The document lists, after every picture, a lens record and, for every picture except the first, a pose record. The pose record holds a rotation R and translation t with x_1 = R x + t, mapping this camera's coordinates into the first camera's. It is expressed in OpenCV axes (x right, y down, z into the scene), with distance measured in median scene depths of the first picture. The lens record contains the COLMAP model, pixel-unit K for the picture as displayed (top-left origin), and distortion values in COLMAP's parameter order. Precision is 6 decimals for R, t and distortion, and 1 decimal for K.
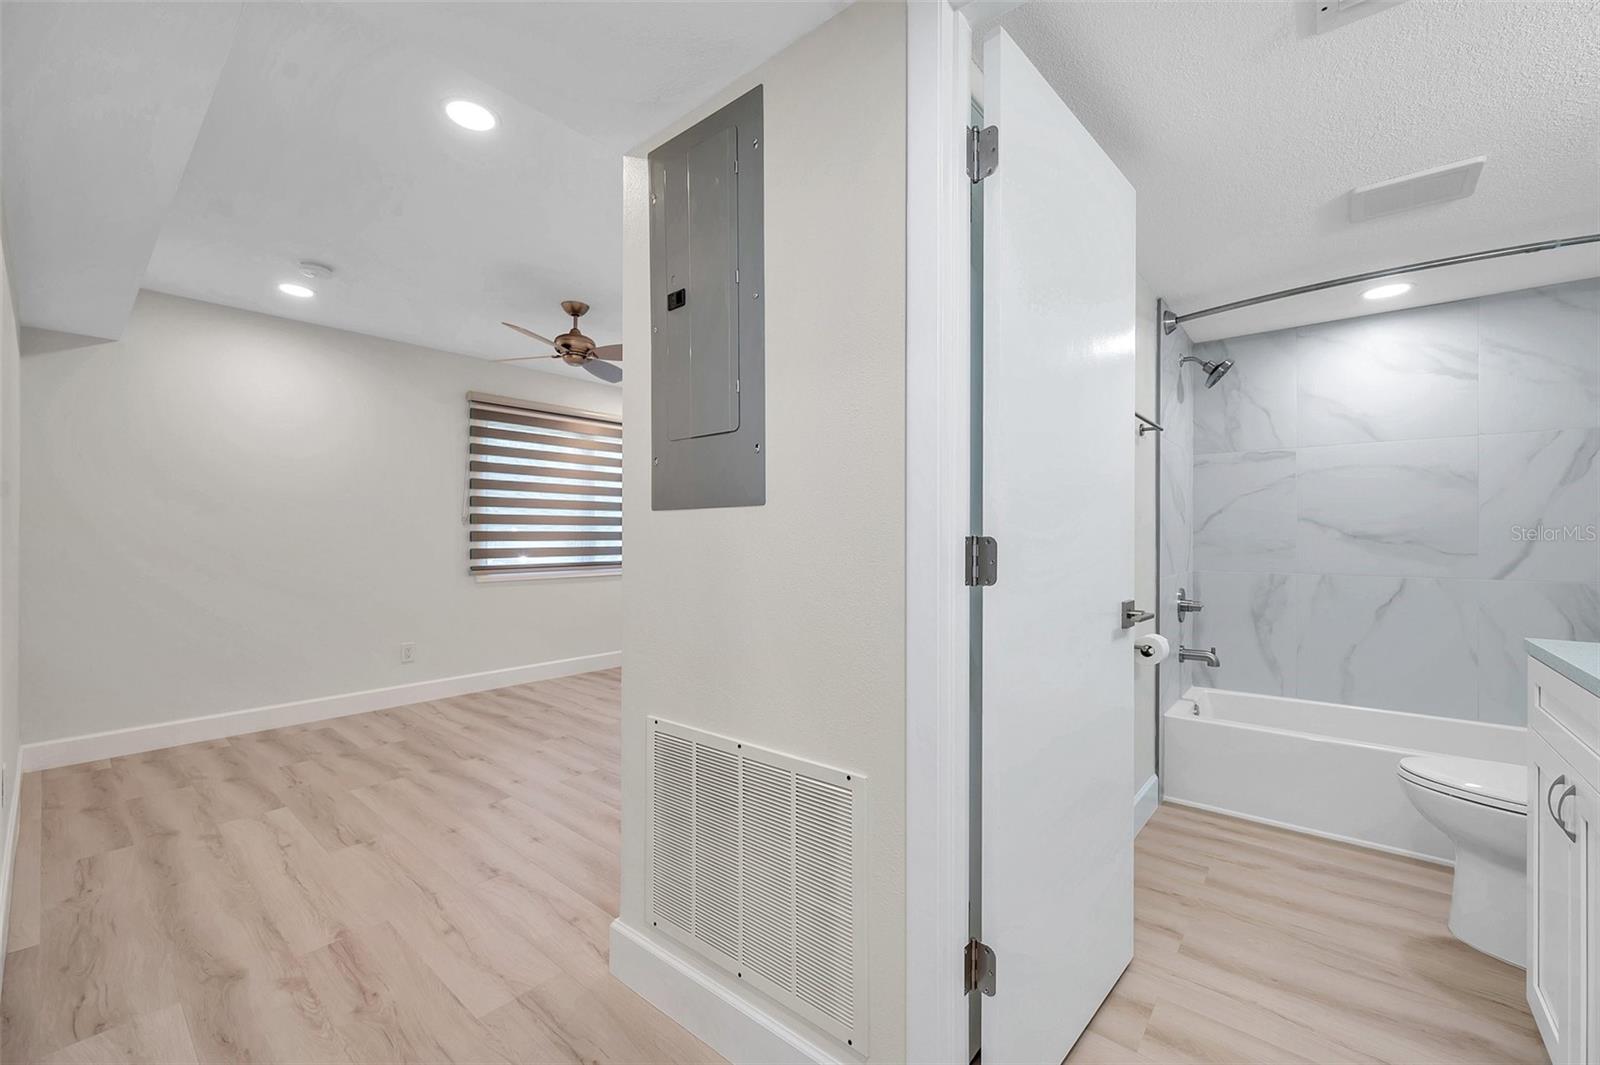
lens RADIAL K [[637.1, 0, 802.6], [0, 637.1, 535.5], [0, 0, 1]] dist [-0.002529, 0.000231]
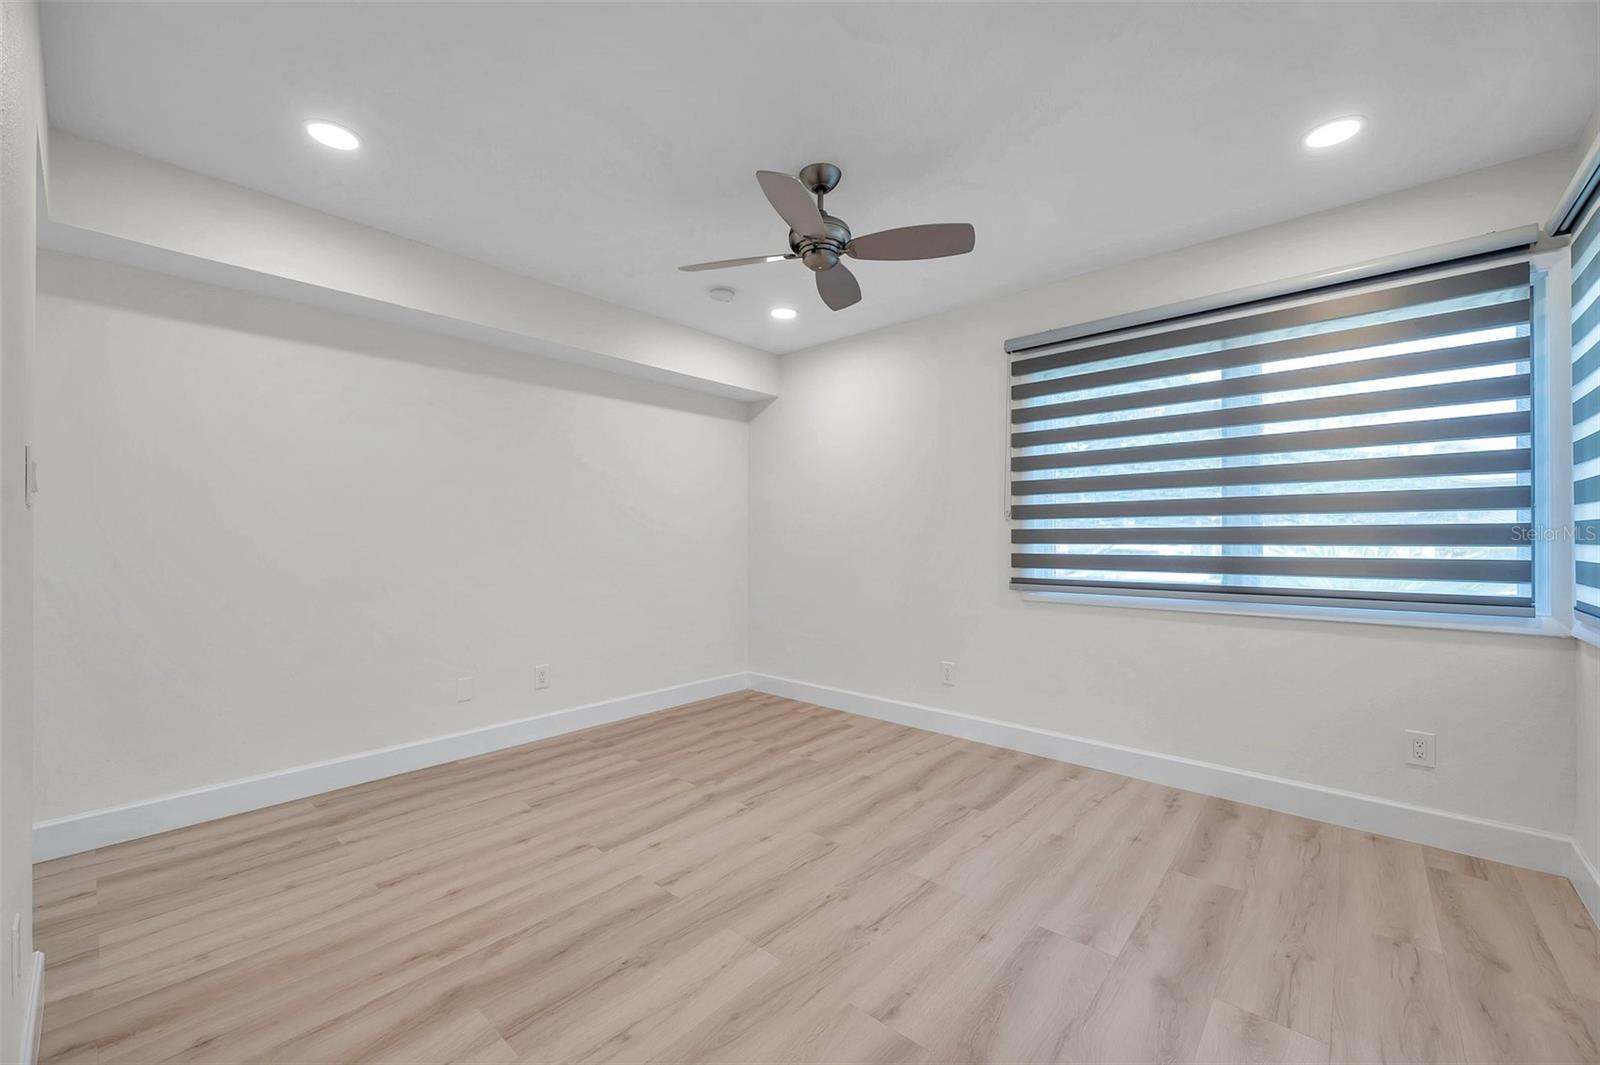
lens RADIAL K [[632.3, 0, 804.5], [0, 632.3, 532.0], [0, 0, 1]] dist [-0.003274, -0.000209]
pose [[-0.022176, -0.010466, -0.999699, 0.234610], [0.000685, 0.999945, -0.010484, 0.003847], [0.999754, -0.000918, -0.022168, 0.839189]]
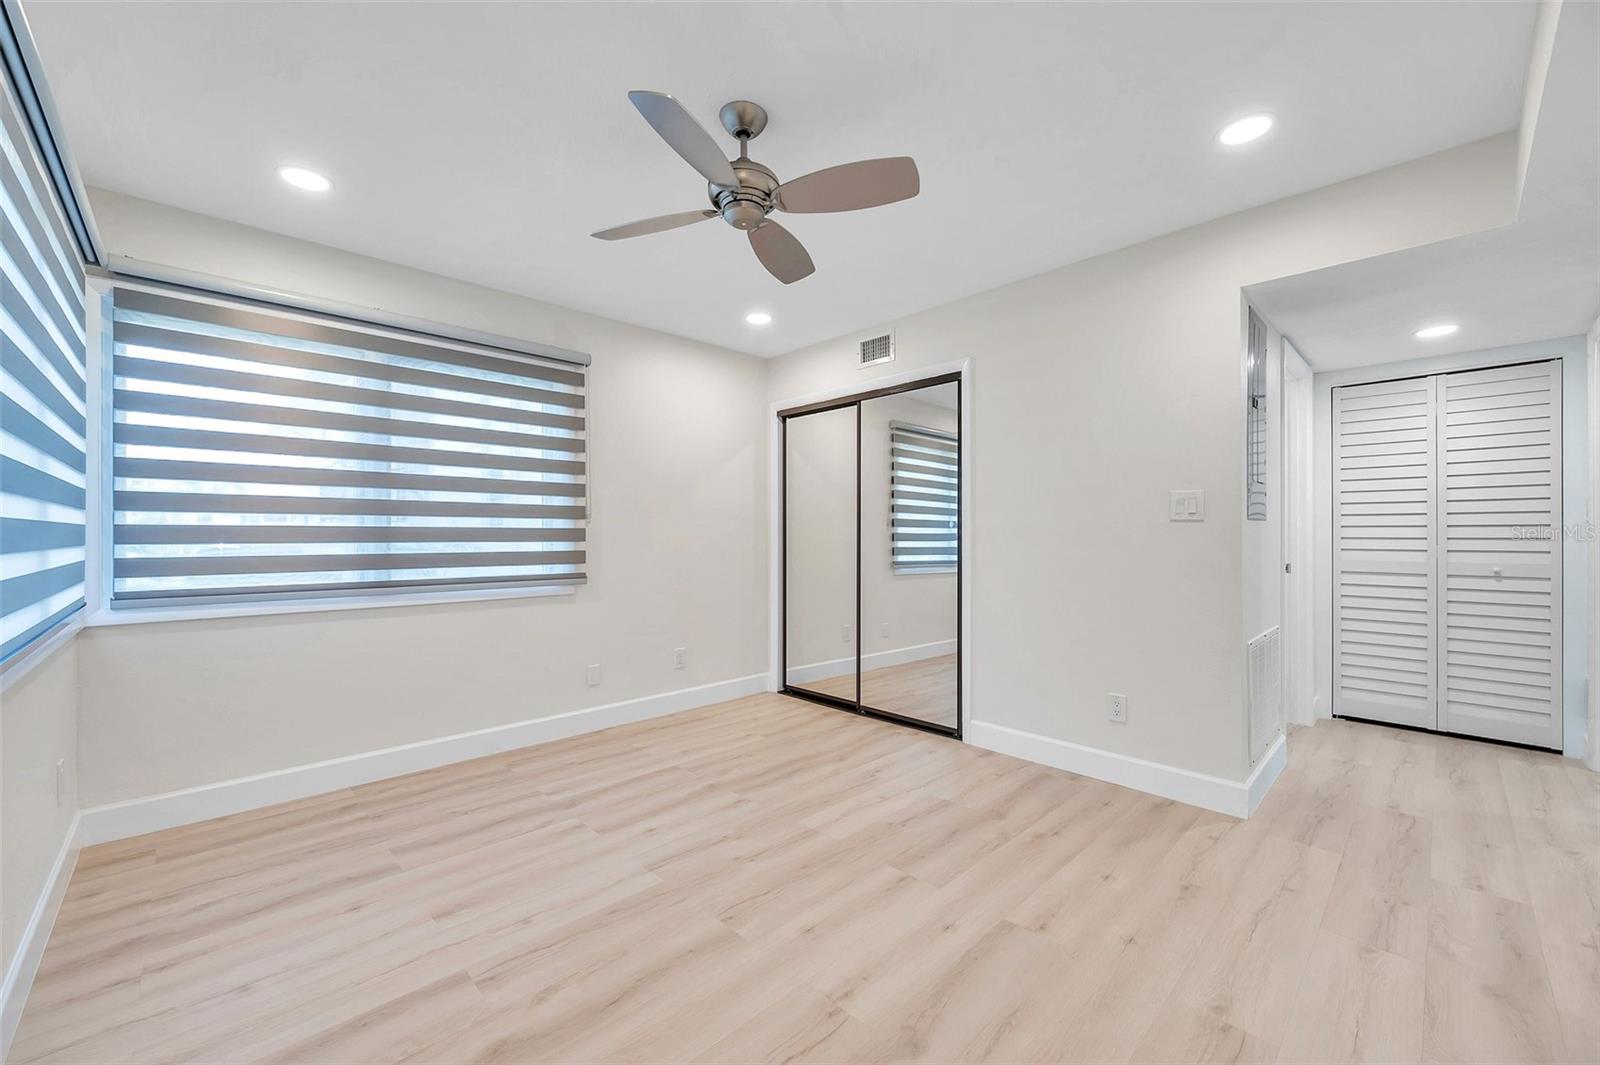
lens RADIAL K [[632.2, 0, 801.4], [0, 632.2, 535.7], [0, 0, 1]] dist [-0.000812, 0.000142]
pose [[0.098190, -0.000222, 0.995168, -0.754647], [0.000171, 1.000000, 0.000206, 0.001390], [-0.995168, 0.000150, 0.098190, 0.754790]]
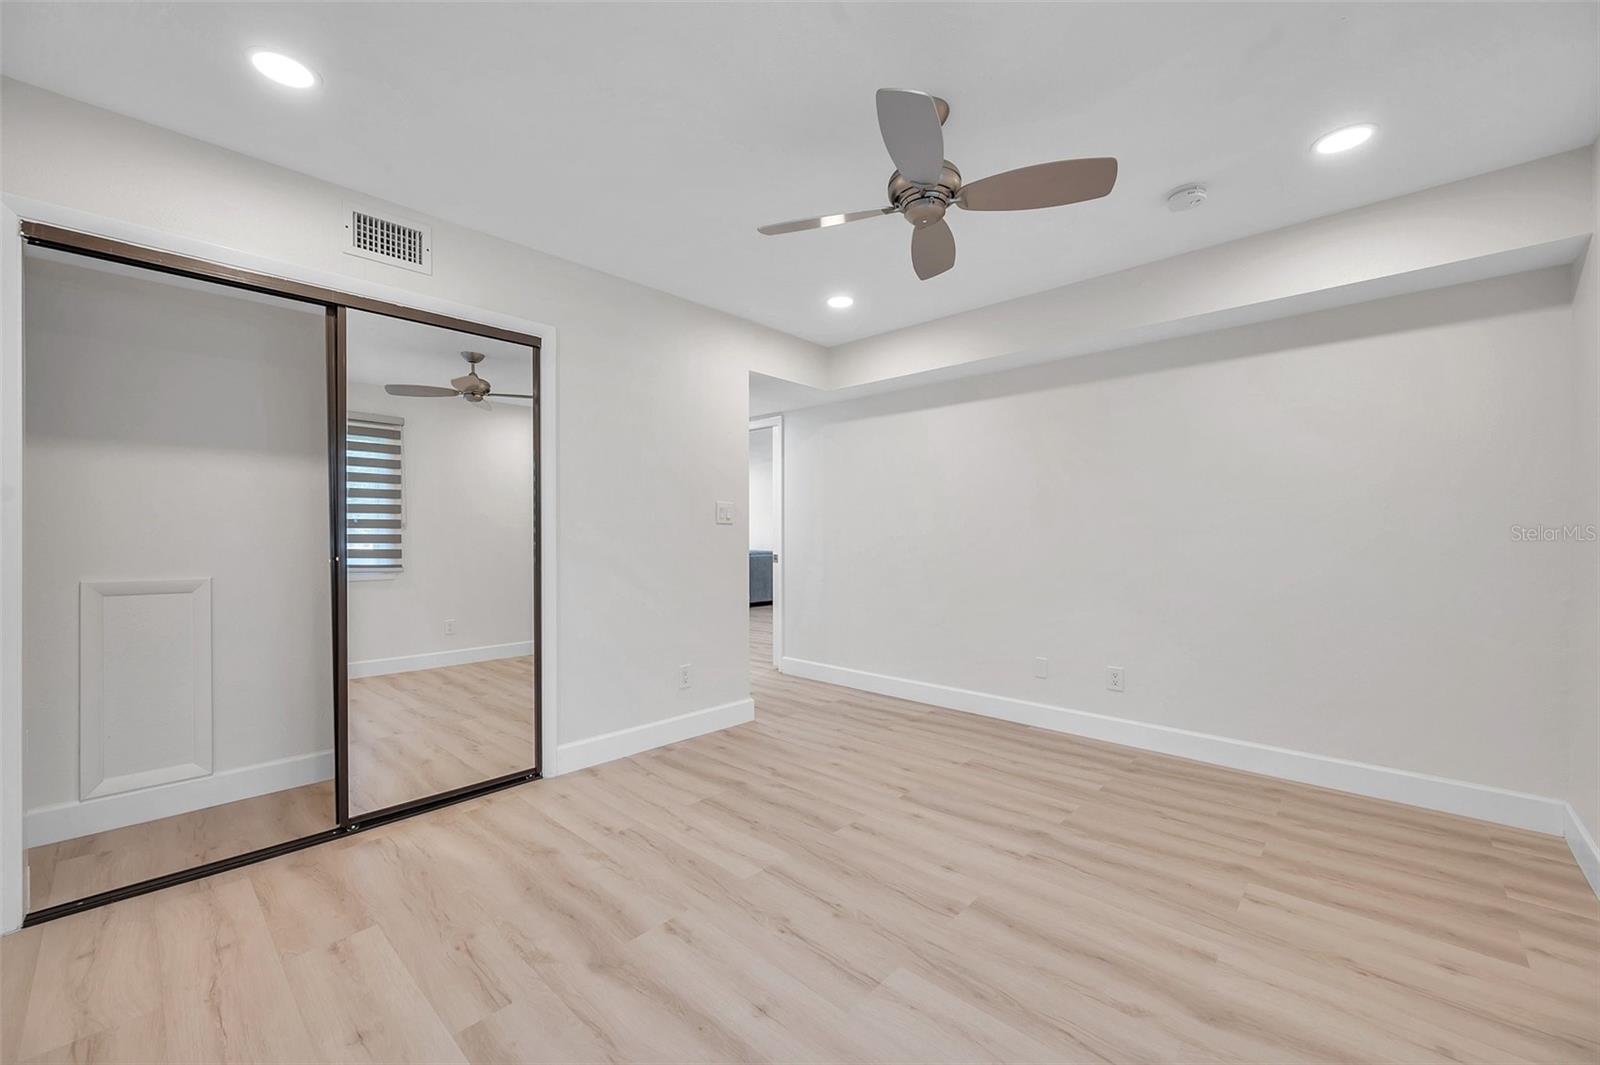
lens RADIAL K [[632.2, 0, 801.4], [0, 632.2, 535.7], [0, 0, 1]] dist [-0.000812, 0.000142]
pose [[-0.998704, -0.001190, 0.050874, -0.234047], [-0.001096, 0.999998, 0.001872, 0.001187], [-0.050876, 0.001814, -0.998703, 1.304946]]
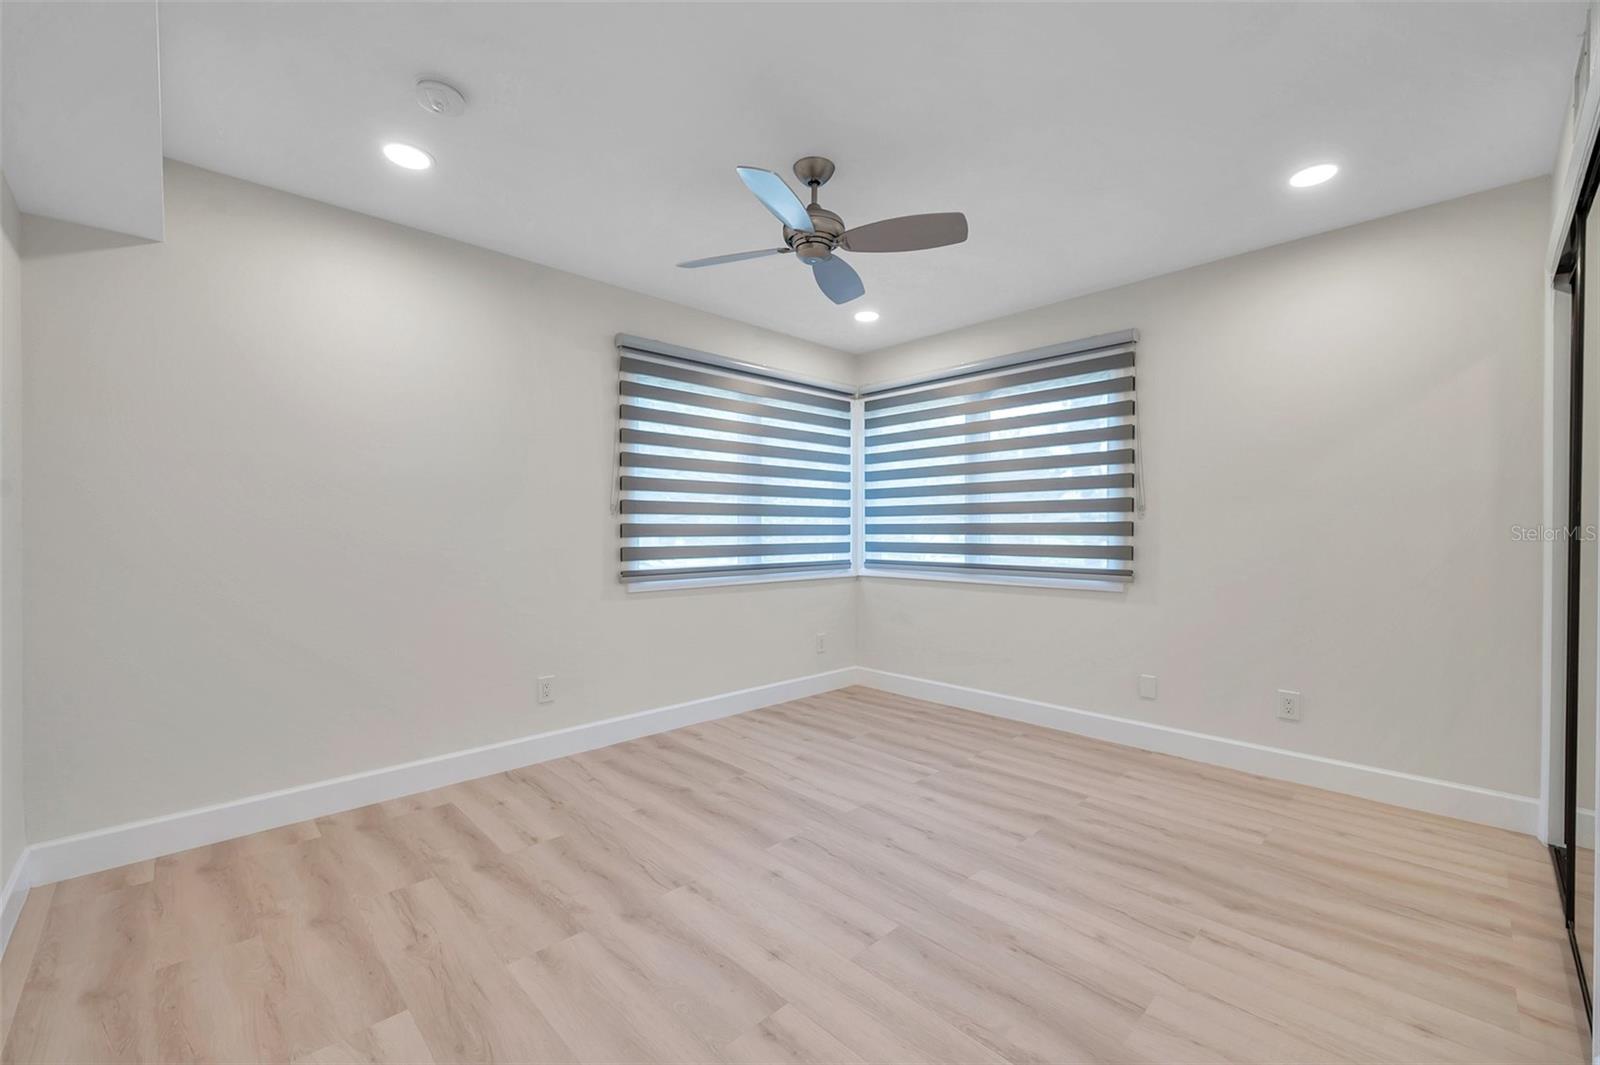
lens RADIAL K [[648.8, 0, 802.4], [0, 648.8, 538.0], [0, 0, 1]] dist [-0.000007, 0.000184]
pose [[0.995006, -0.000261, -0.099812, -0.255351], [0.001517, 0.999921, 0.012507, 0.000948], [0.099801, -0.012595, 0.994928, 0.294075]]
